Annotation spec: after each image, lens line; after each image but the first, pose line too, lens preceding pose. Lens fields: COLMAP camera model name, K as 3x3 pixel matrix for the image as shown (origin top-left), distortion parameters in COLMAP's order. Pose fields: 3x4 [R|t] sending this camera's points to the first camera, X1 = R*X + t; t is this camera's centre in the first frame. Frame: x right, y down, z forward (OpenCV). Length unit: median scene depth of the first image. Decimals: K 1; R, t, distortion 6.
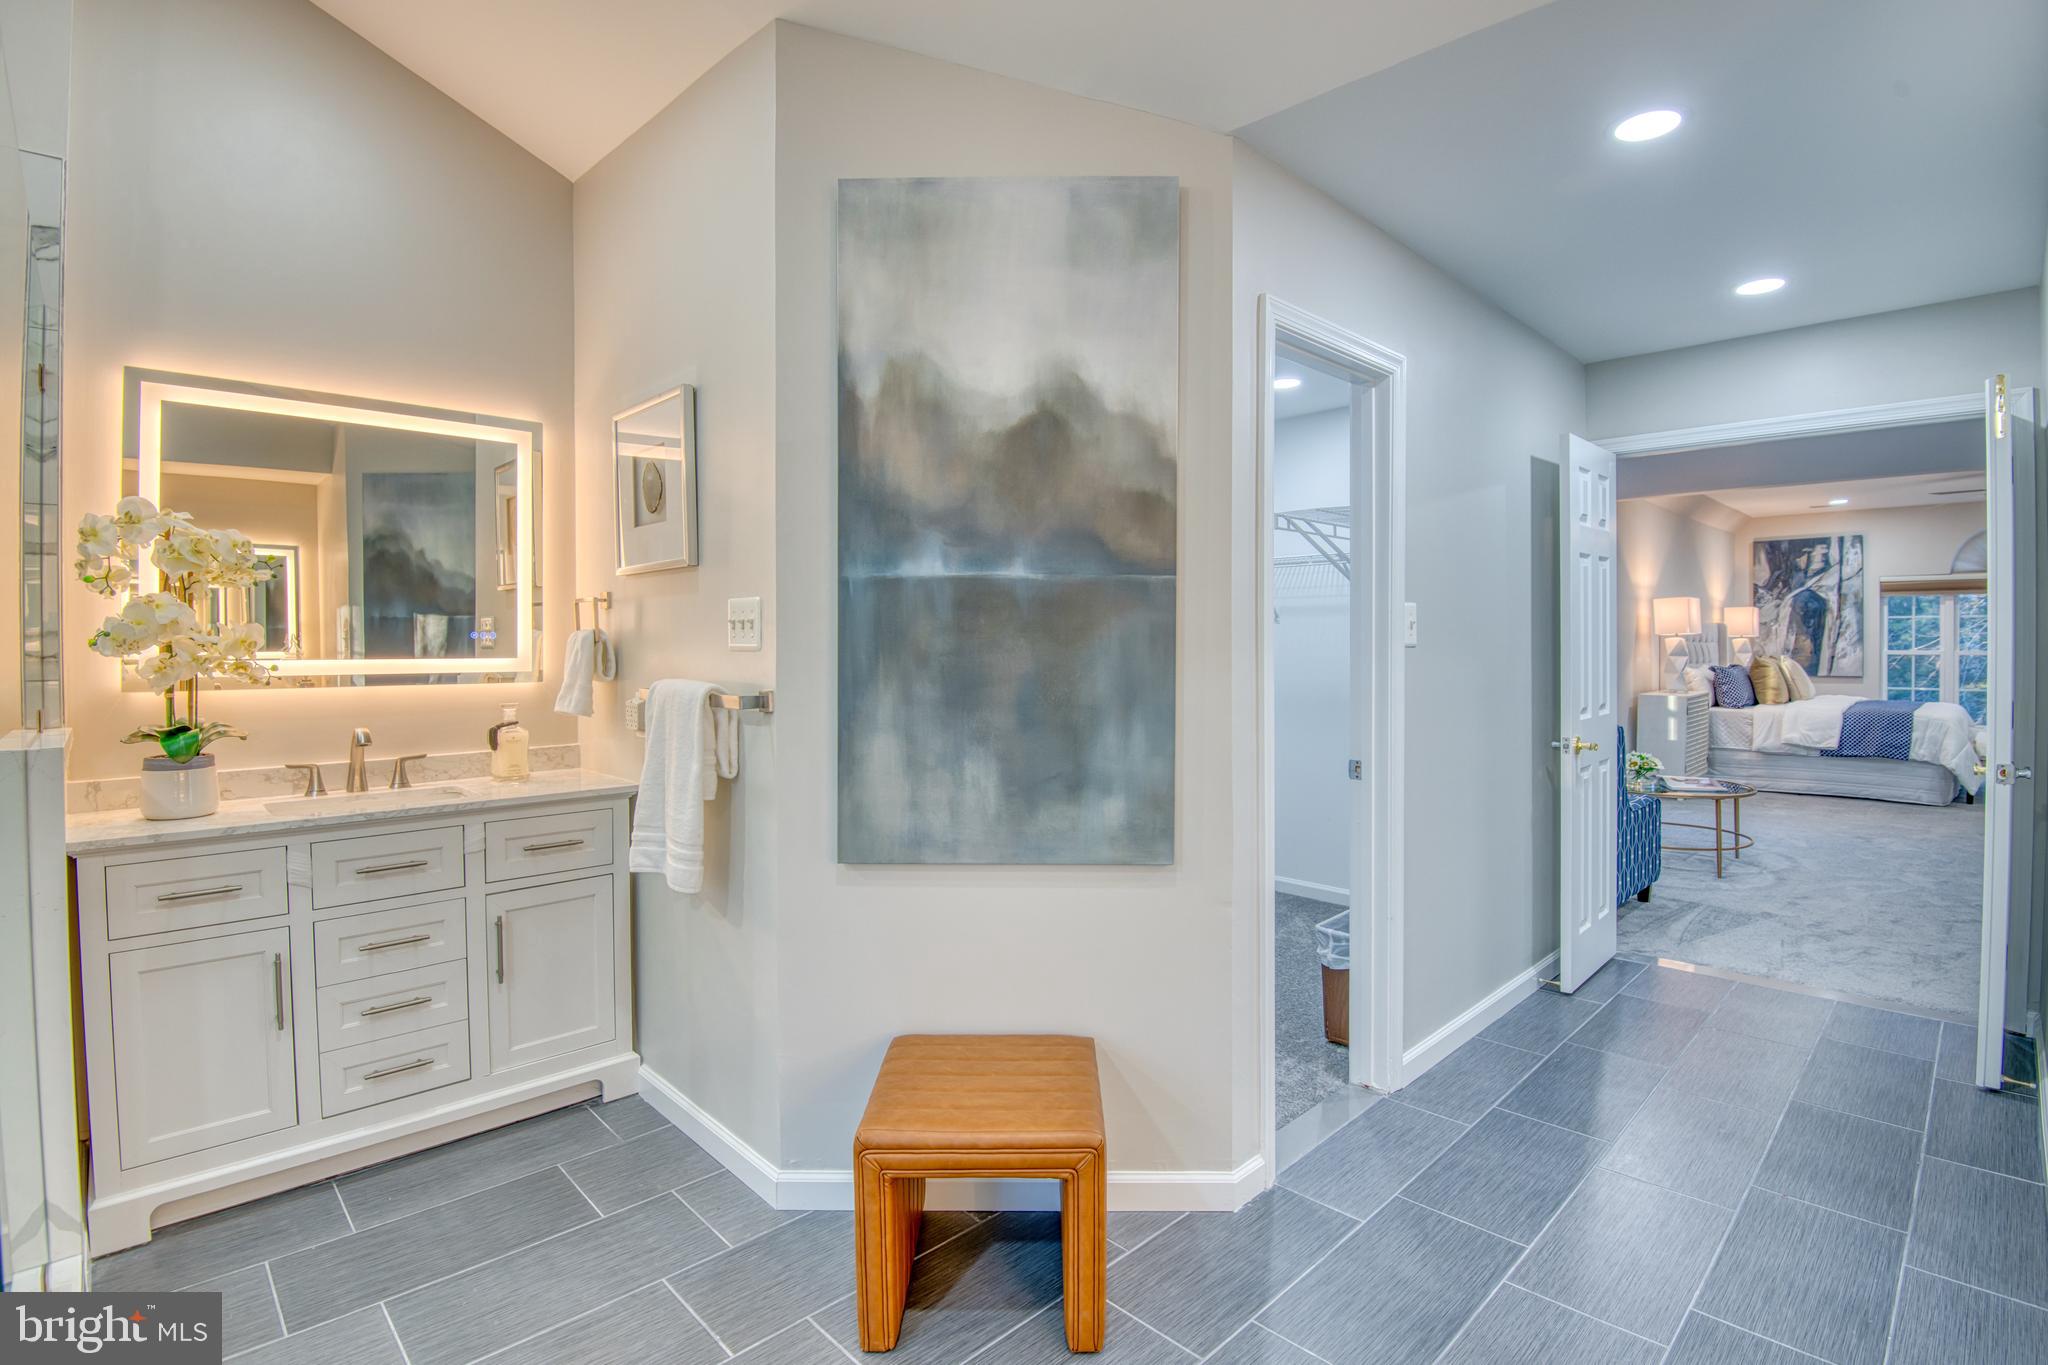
lens RADIAL K [[960.7, 0, 945.2], [0, 960.7, 638.2], [0, 0, 1]] dist [-0.023484, -0.011460]
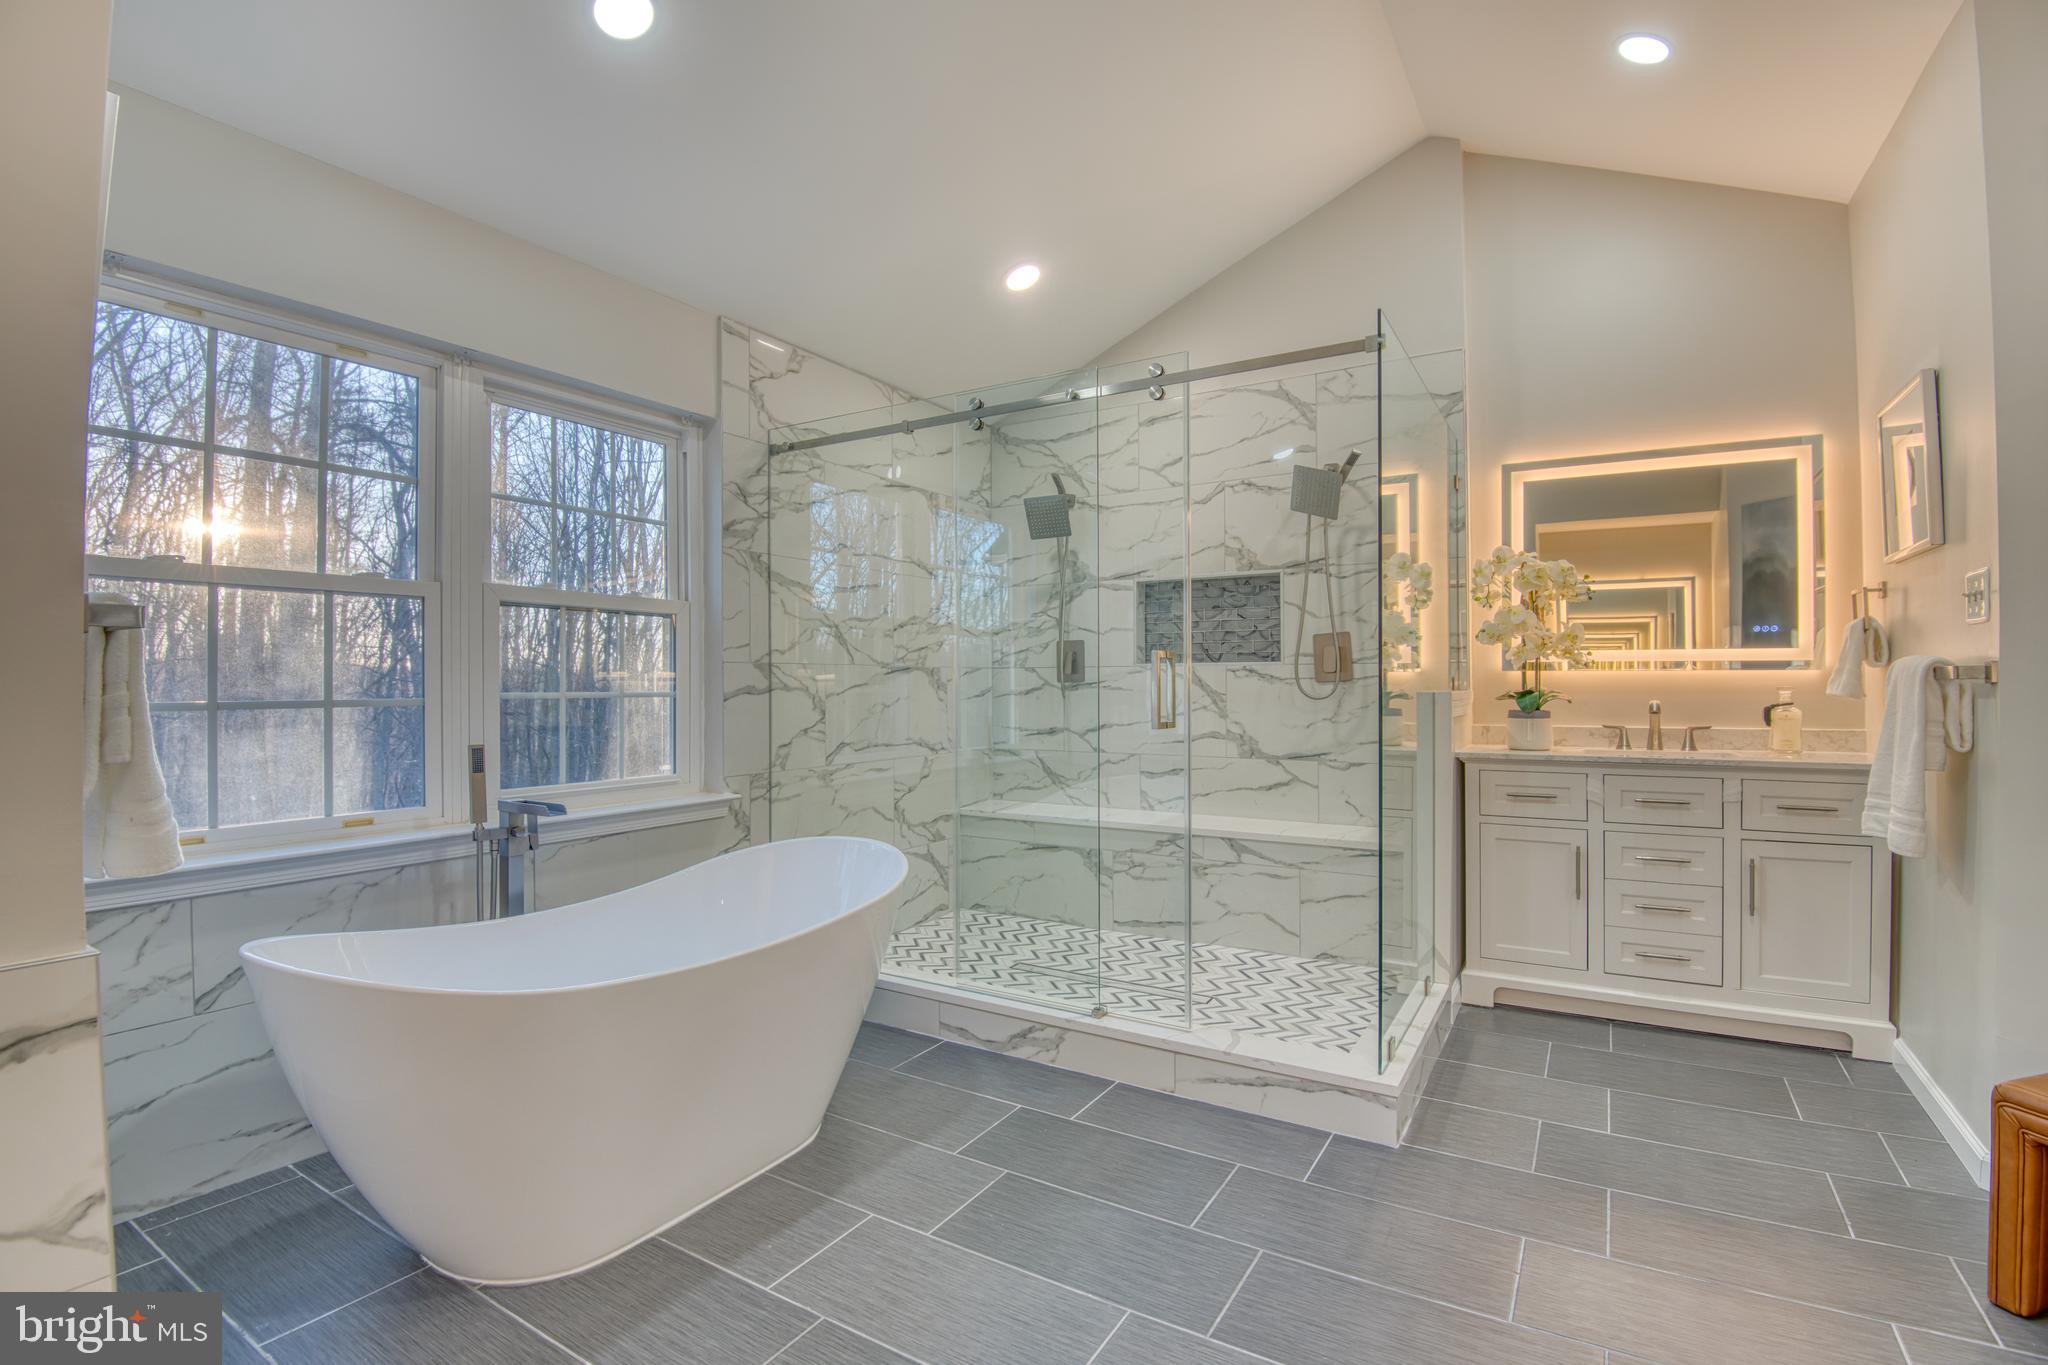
lens RADIAL K [[960.7, 0, 1029.7], [0, 960.7, 671.6], [0, 0, 1]] dist [-0.023484, -0.011460]
pose [[0.267114, -0.009070, -0.963622, 0.447749], [-0.008785, 0.999891, -0.011847, 0.082464], [0.963625, 0.011630, 0.267005, -0.195821]]
